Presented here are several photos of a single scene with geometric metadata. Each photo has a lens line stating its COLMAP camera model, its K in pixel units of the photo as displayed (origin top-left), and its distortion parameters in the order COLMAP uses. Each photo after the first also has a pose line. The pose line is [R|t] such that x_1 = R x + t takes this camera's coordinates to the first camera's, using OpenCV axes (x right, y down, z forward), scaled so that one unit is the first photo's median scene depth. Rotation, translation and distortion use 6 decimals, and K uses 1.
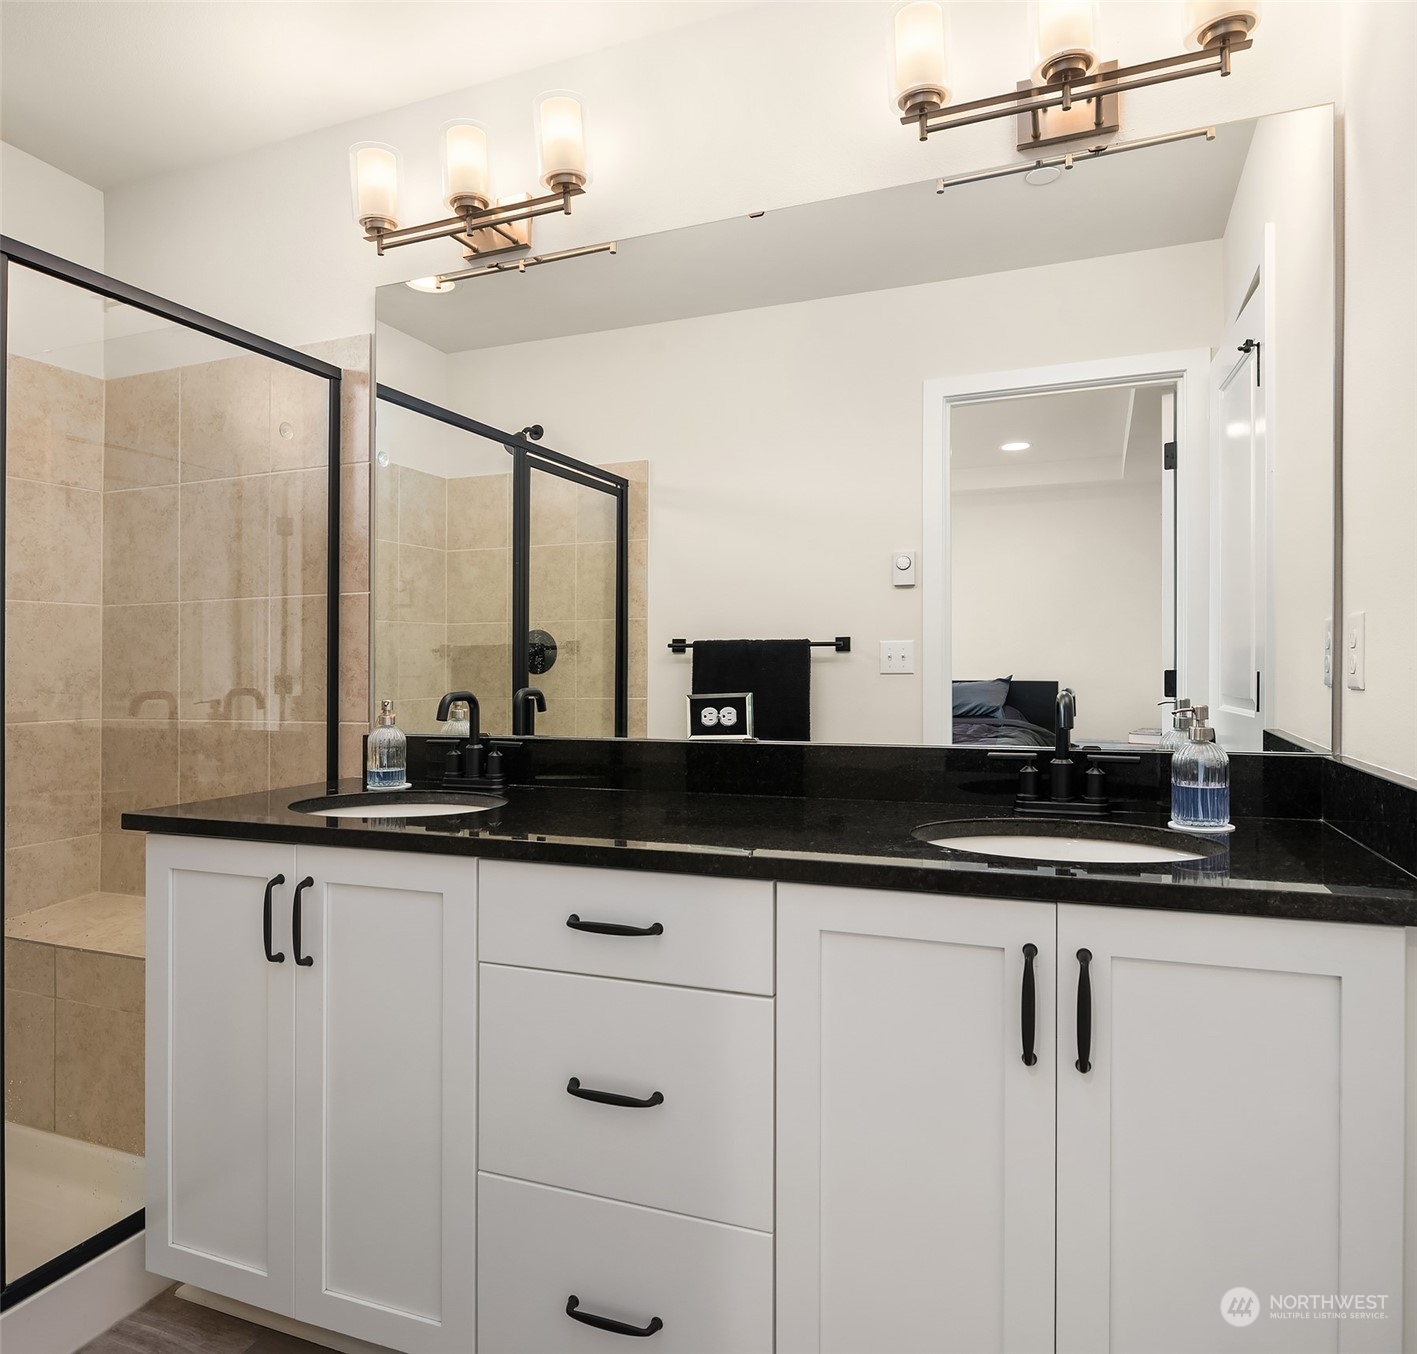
lens RADIAL K [[965.3, 0, 708.5], [0, 965.3, 677.0], [0, 0, 1]] dist [0.002827, -0.047670]
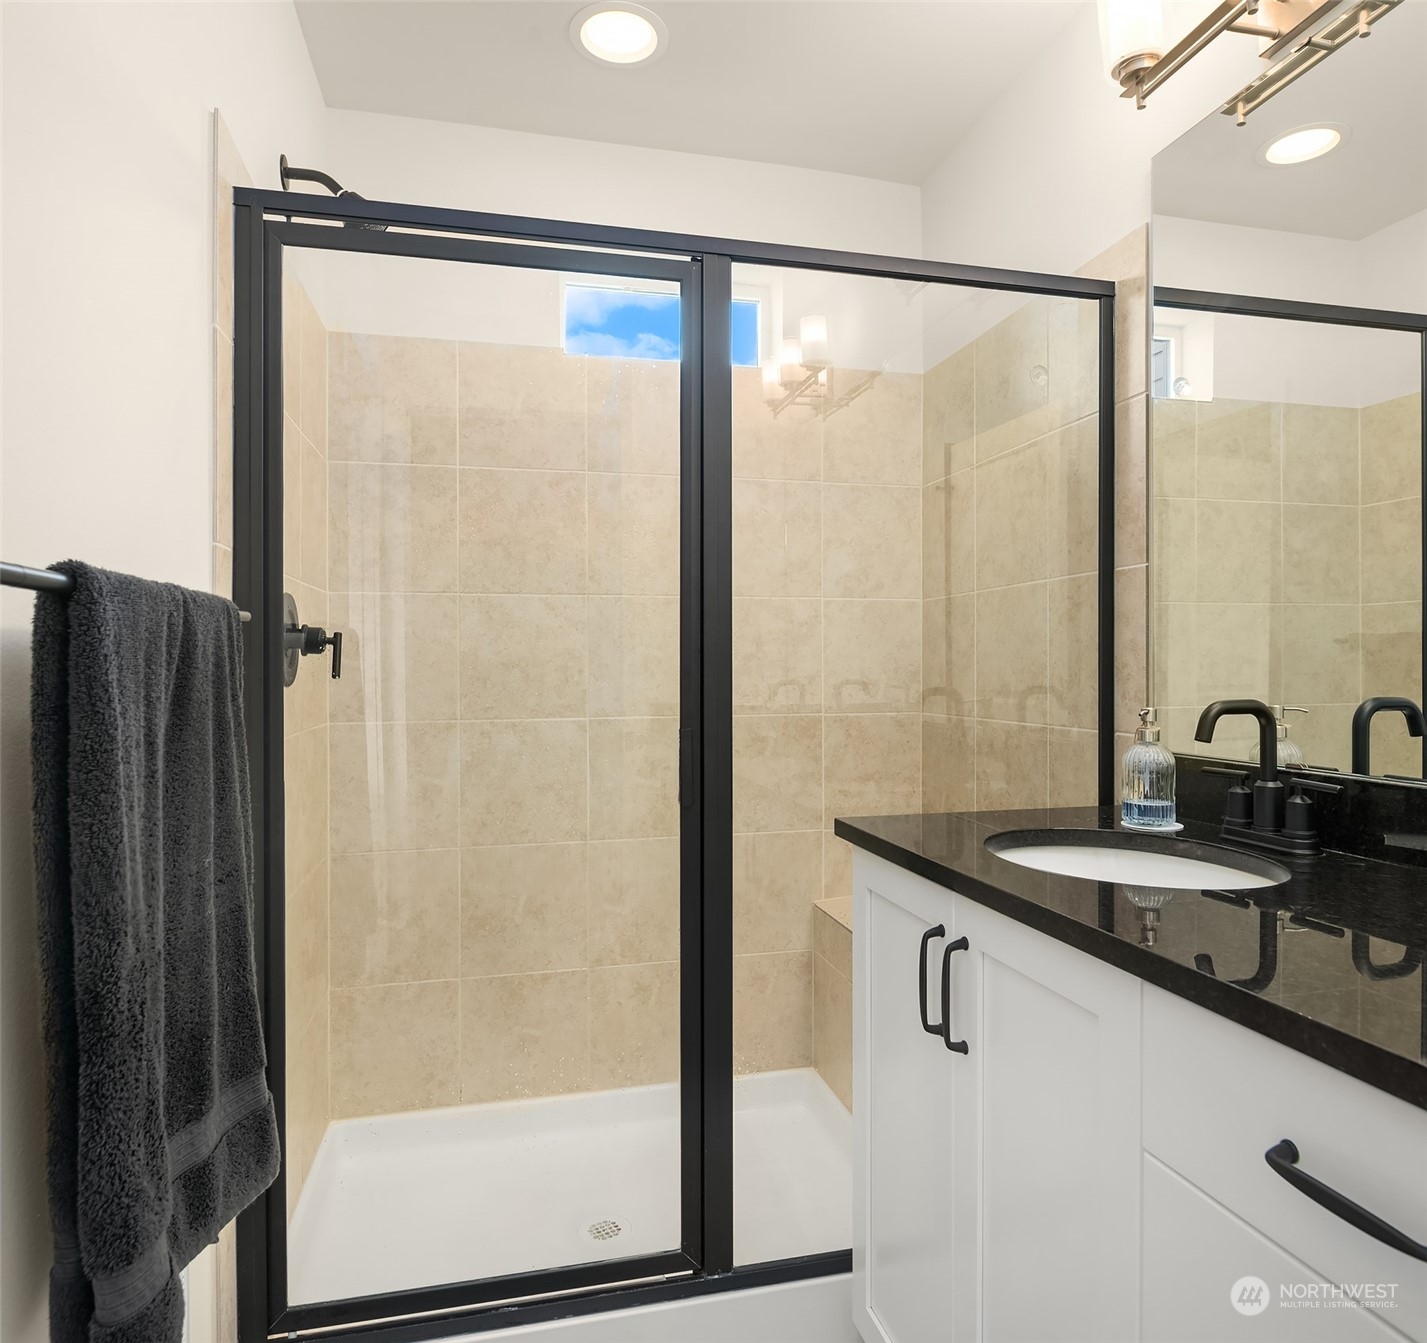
lens RADIAL K [[947.3, 0, 714.5], [0, 947.3, 663.6], [0, 0, 1]] dist [-0.009624, -0.004836]
pose [[0.574850, 0.004739, -0.818245, 0.062077], [-0.010788, 0.999940, -0.001788, -0.004512], [0.818188, 0.009855, 0.574867, 0.296750]]
